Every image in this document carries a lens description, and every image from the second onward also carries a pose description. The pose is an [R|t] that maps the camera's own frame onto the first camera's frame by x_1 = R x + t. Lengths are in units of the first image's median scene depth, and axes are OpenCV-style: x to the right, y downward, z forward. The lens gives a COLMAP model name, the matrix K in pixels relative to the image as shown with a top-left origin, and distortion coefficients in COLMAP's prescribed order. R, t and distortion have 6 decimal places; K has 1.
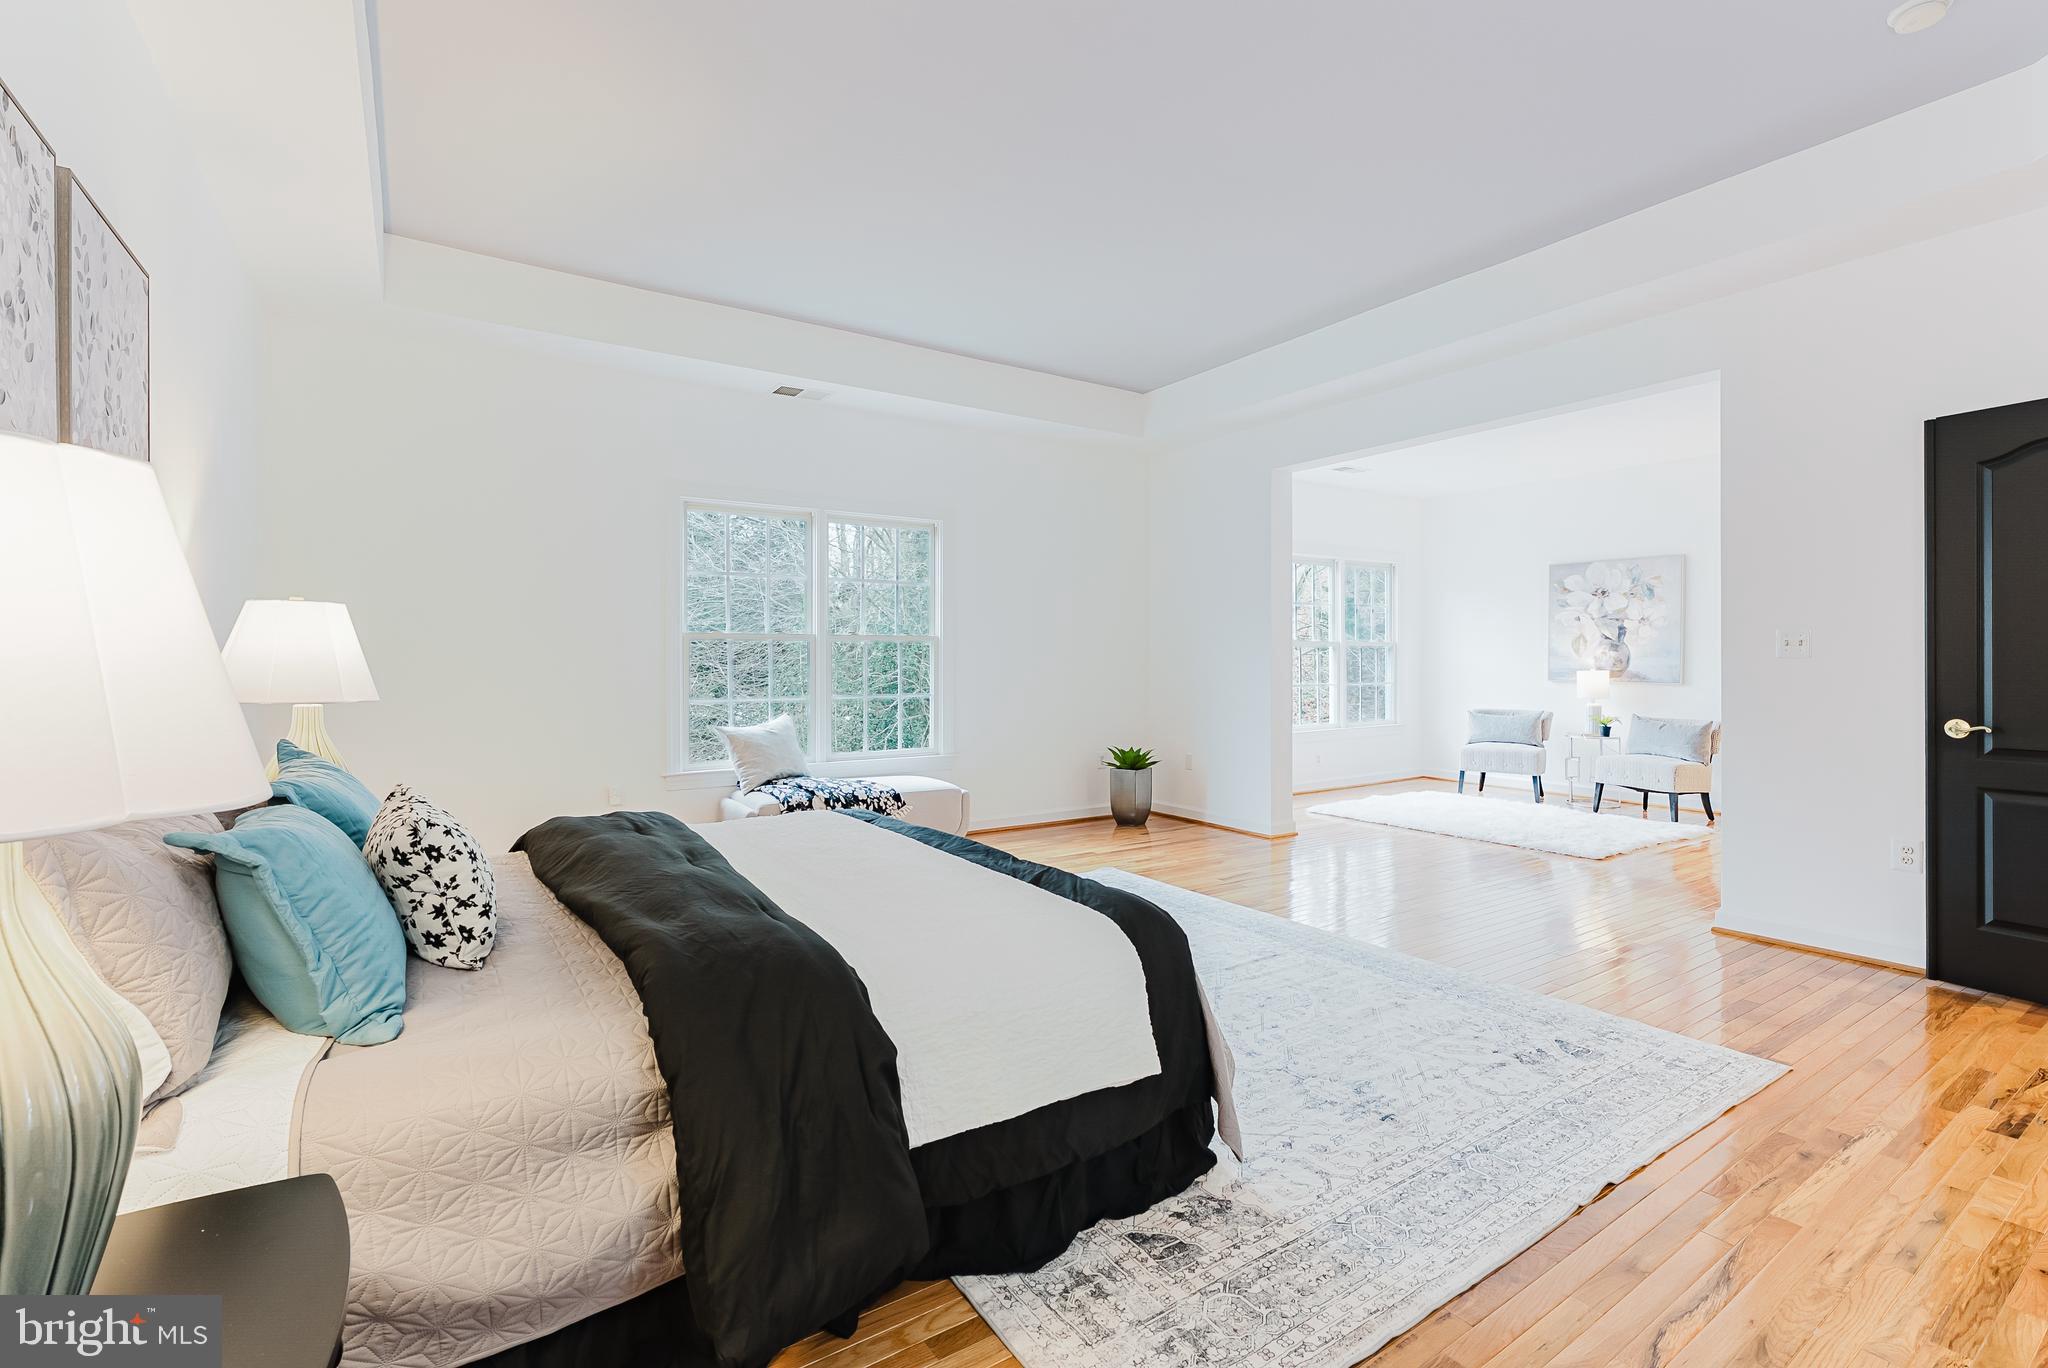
lens RADIAL K [[915.7, 0, 1012.0], [0, 915.7, 676.2], [0, 0, 1]] dist [-0.001870, -0.000394]
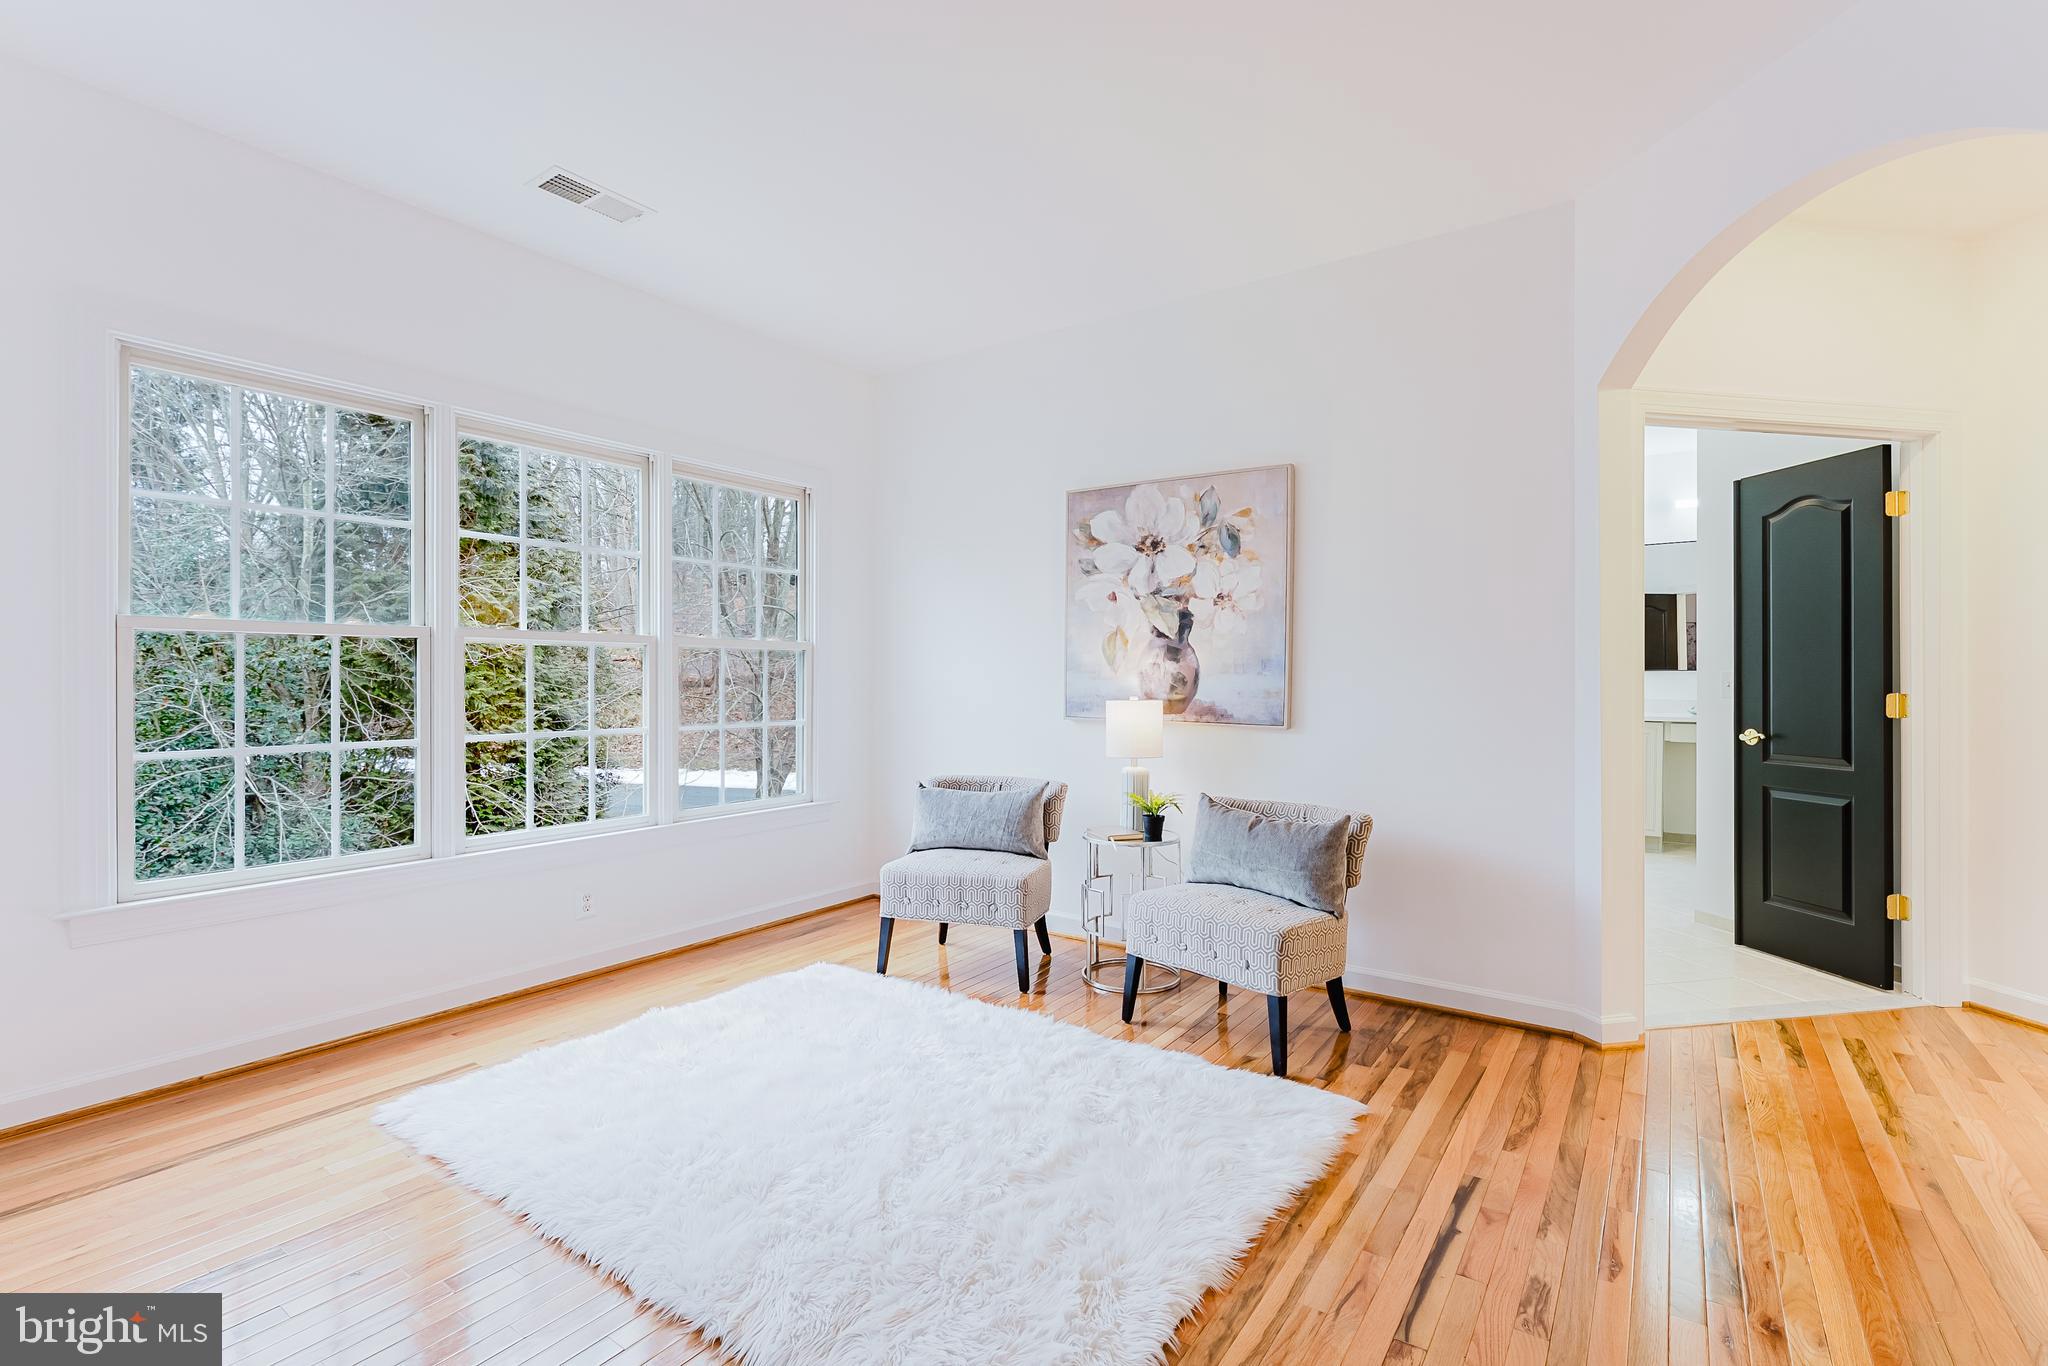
lens RADIAL K [[915.7, 0, 1029.2], [0, 915.7, 684.2], [0, 0, 1]] dist [-0.001870, -0.000394]
pose [[0.926011, 0.016680, 0.377128, 0.397465], [-0.007019, 0.999611, -0.026978, -0.000877], [-0.377431, 0.022335, 0.925768, 0.567195]]
